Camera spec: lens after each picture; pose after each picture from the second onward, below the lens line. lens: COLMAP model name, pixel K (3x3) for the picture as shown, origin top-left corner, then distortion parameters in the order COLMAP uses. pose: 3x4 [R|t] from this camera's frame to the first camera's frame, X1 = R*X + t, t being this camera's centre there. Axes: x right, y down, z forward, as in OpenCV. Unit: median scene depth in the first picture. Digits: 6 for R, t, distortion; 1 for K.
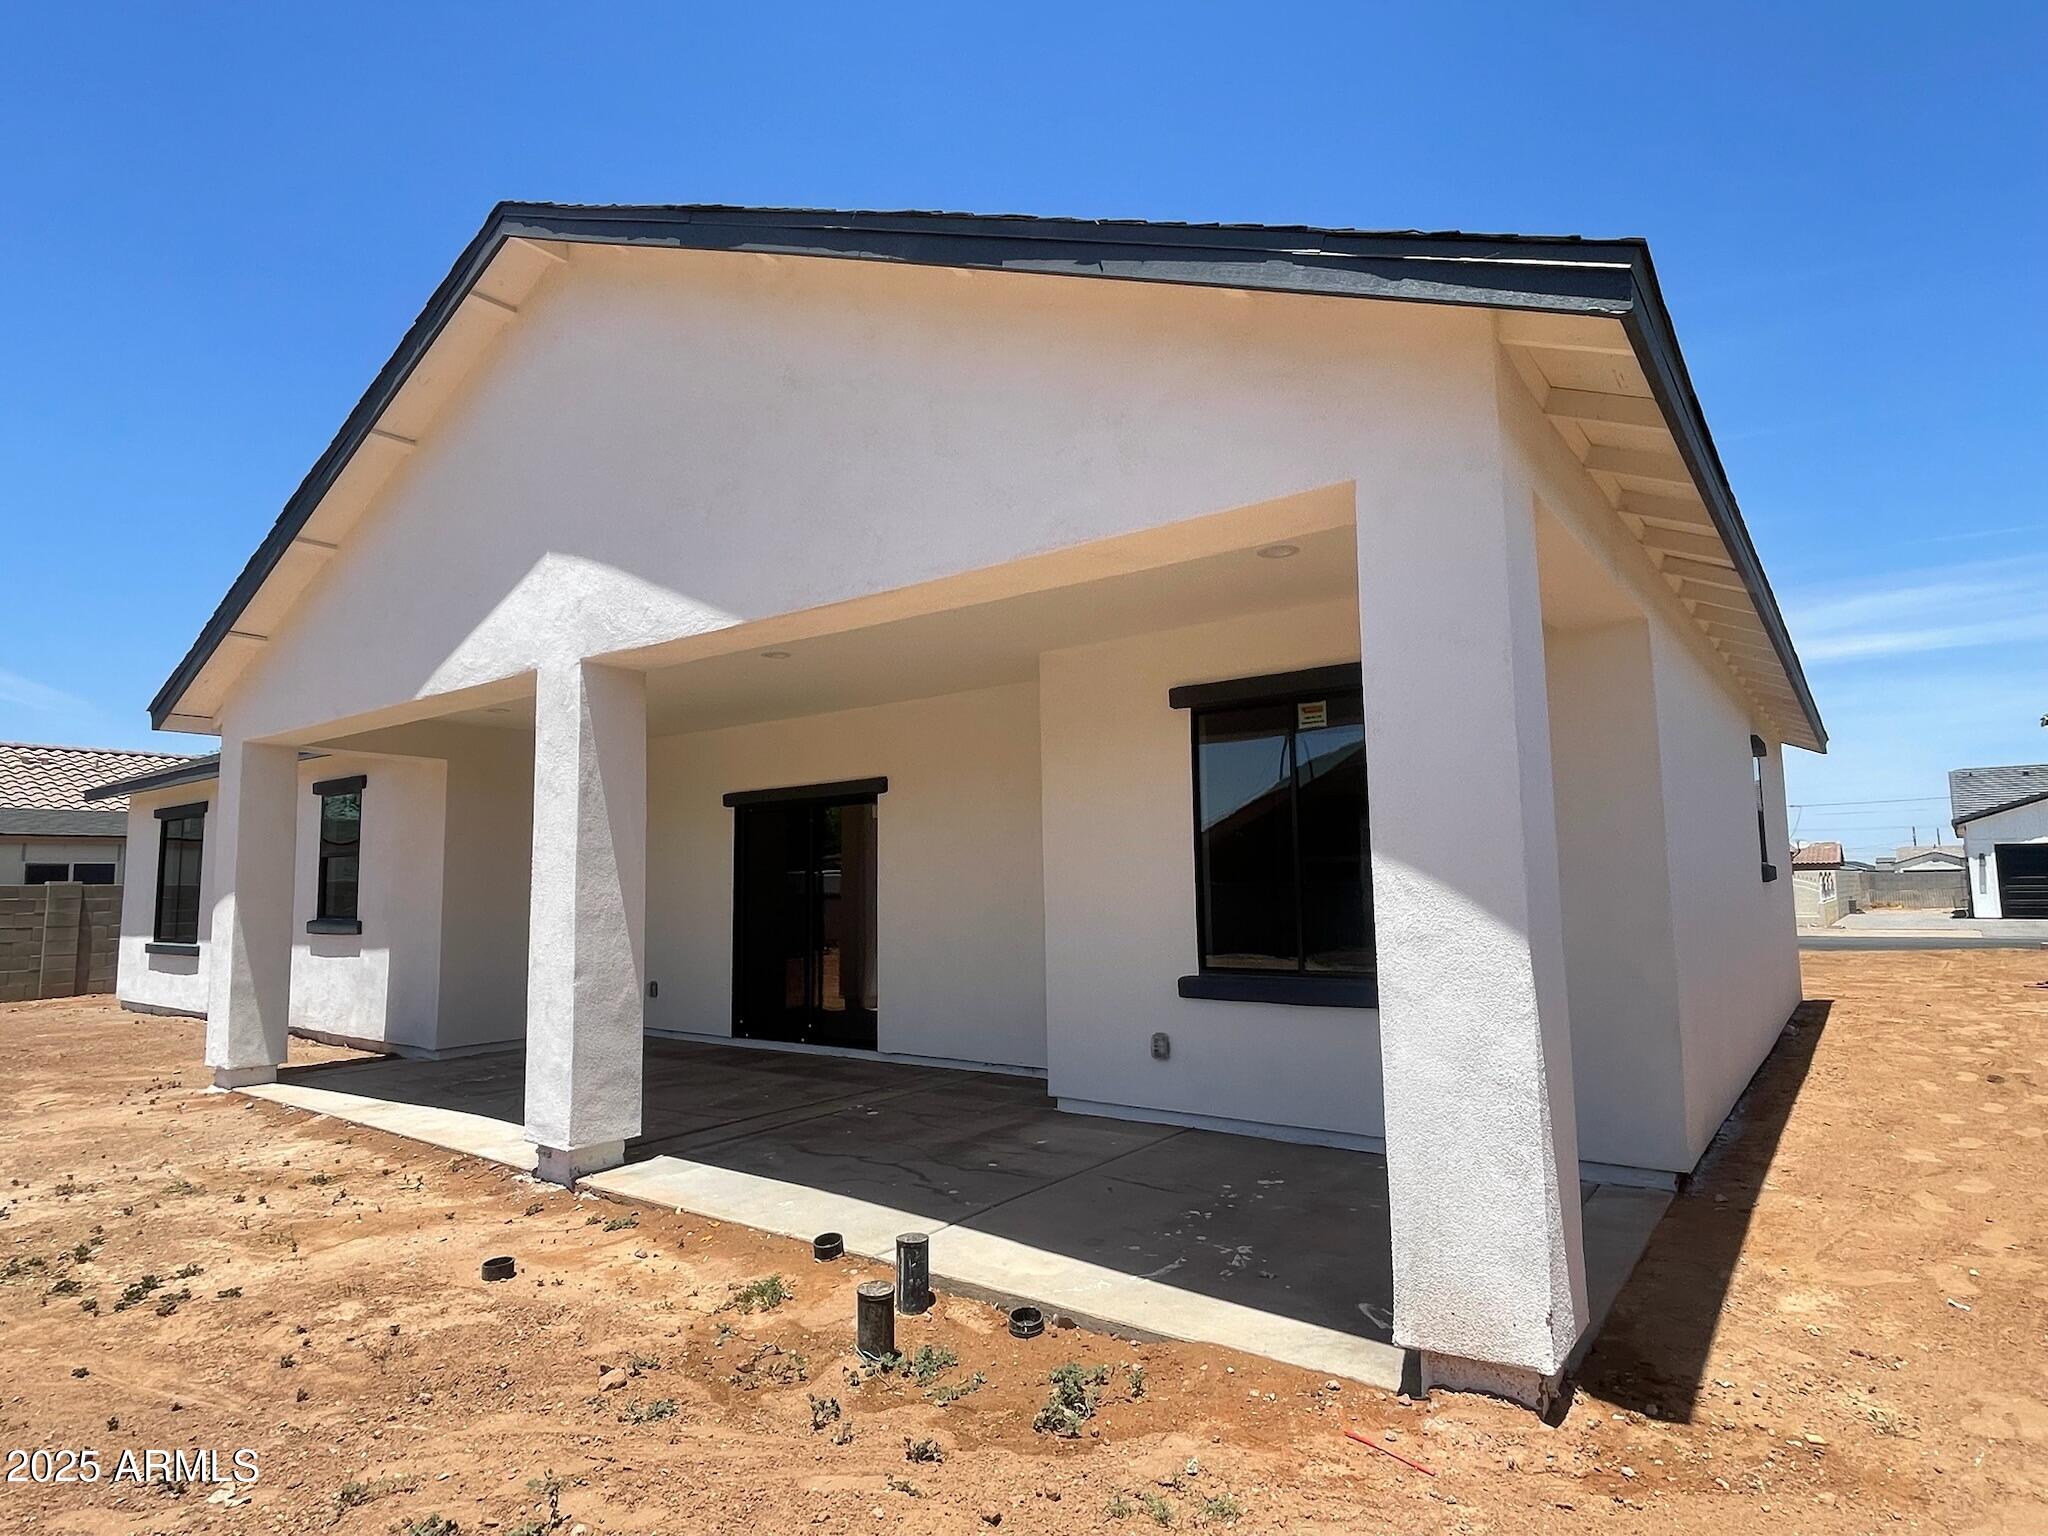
lens RADIAL K [[1135.4, 0, 1017.3], [0, 1135.4, 772.4], [0, 0, 1]] dist [0.000445, 0.006217]
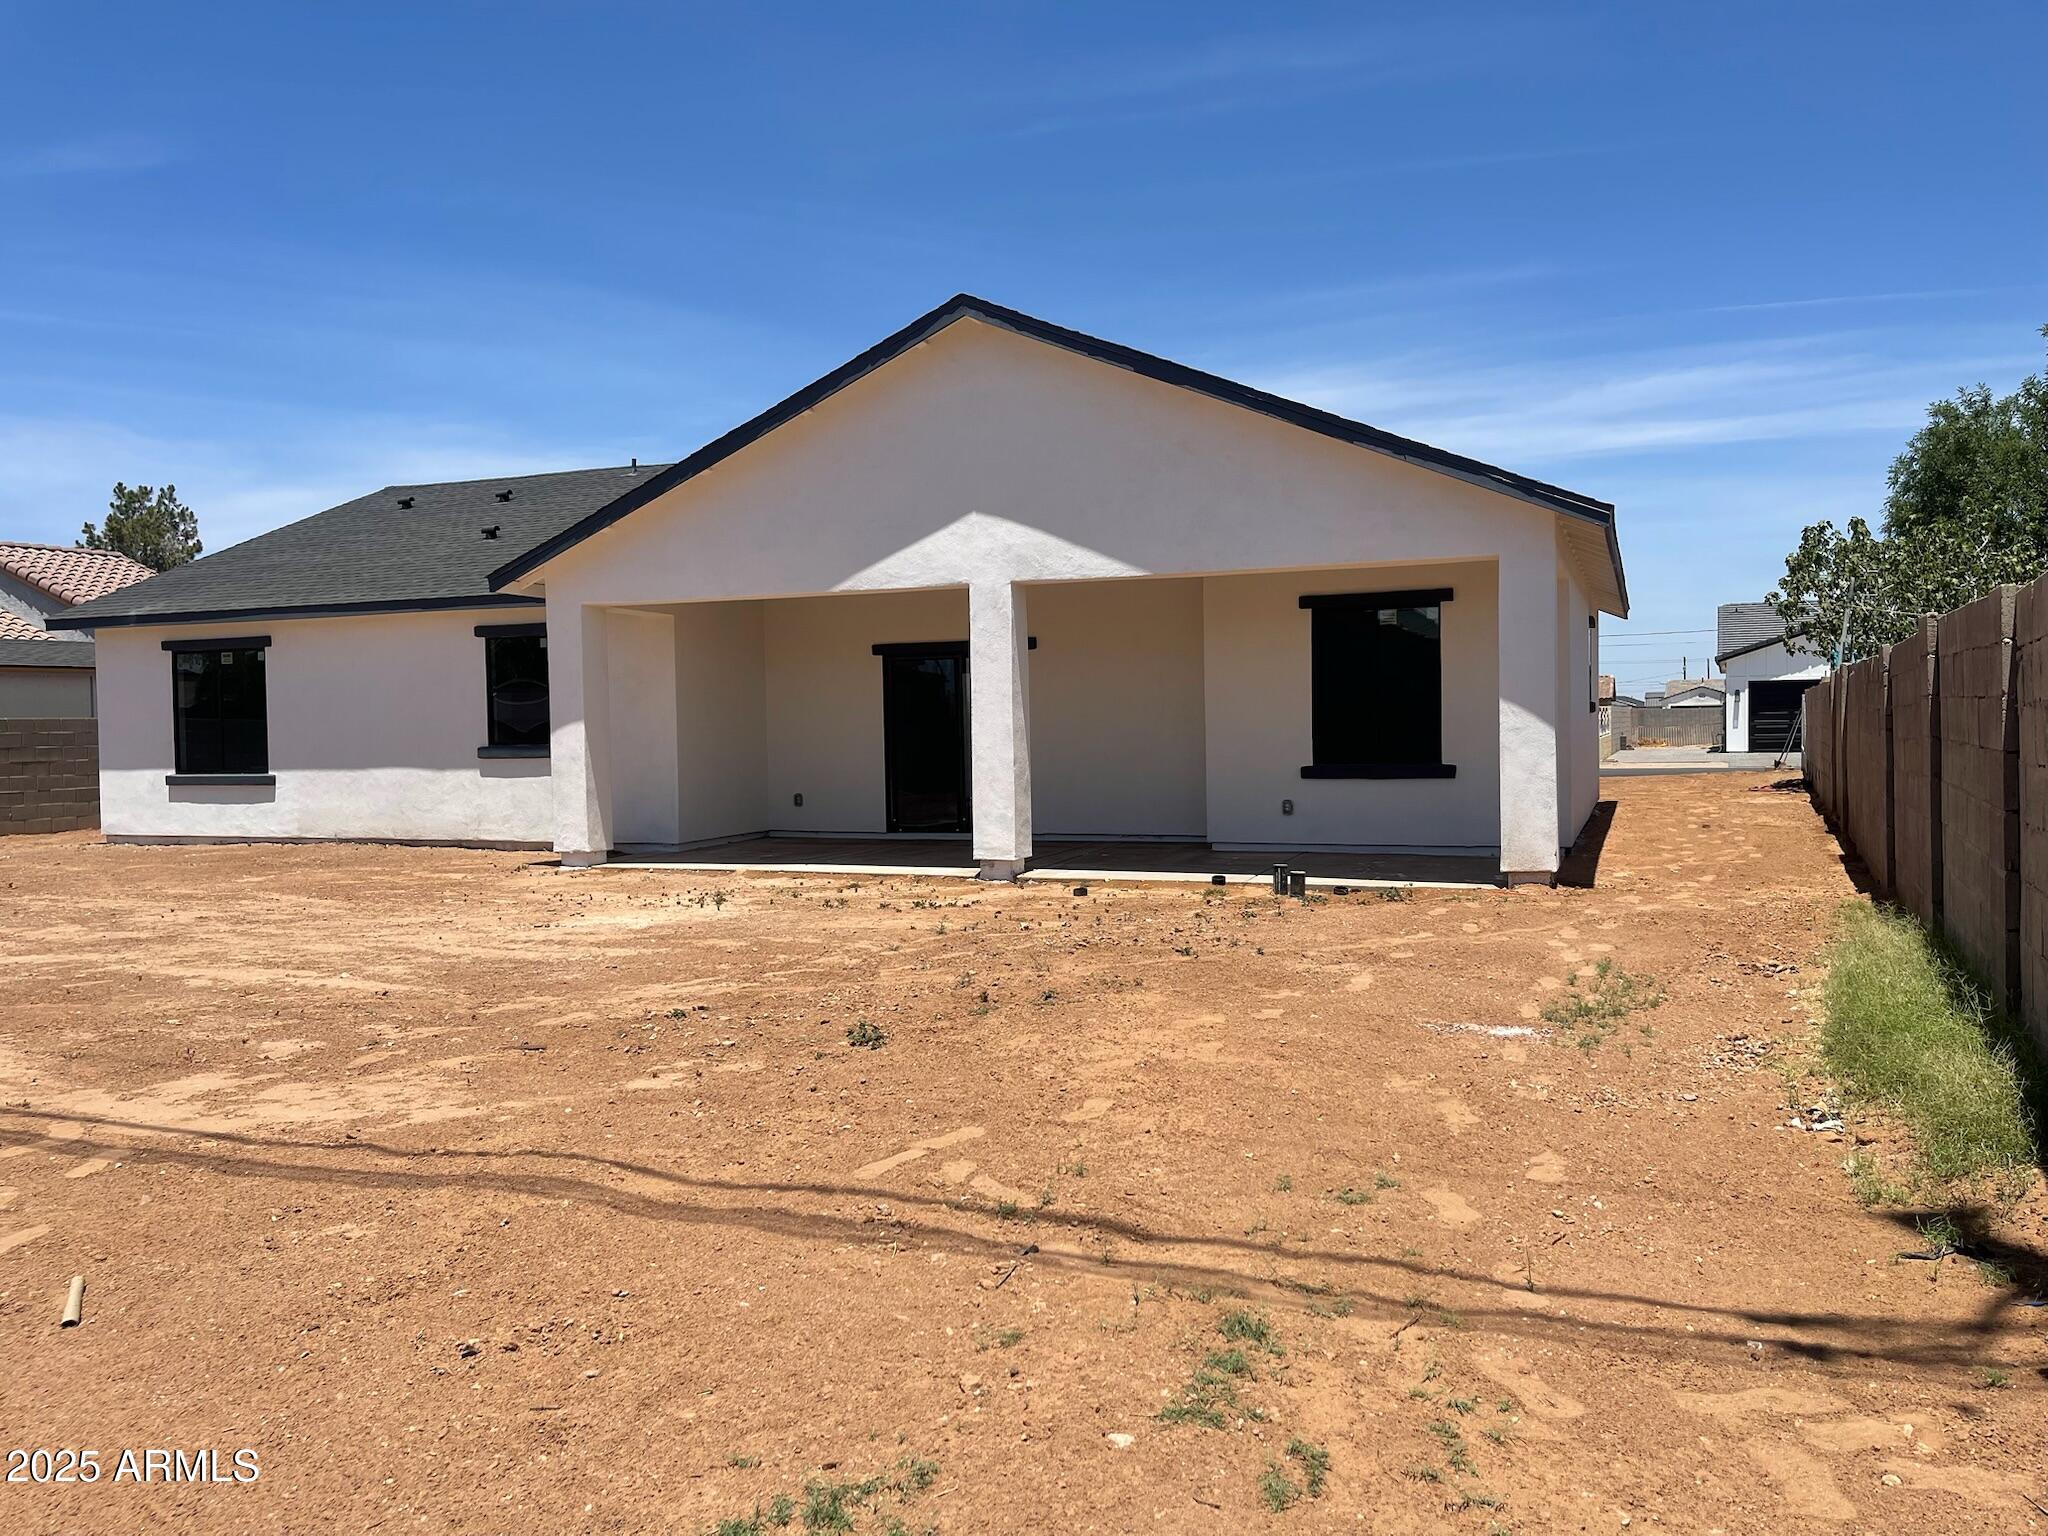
lens RADIAL K [[1524.8, 0, 1029.0], [0, 1524.8, 762.0], [0, 0, 1]] dist [0.043090, -0.000587]
pose [[0.965385, -0.008095, 0.260702, -0.470820], [-0.023883, 0.992576, 0.119261, -0.051129], [-0.259732, -0.121360, 0.958025, -0.607919]]
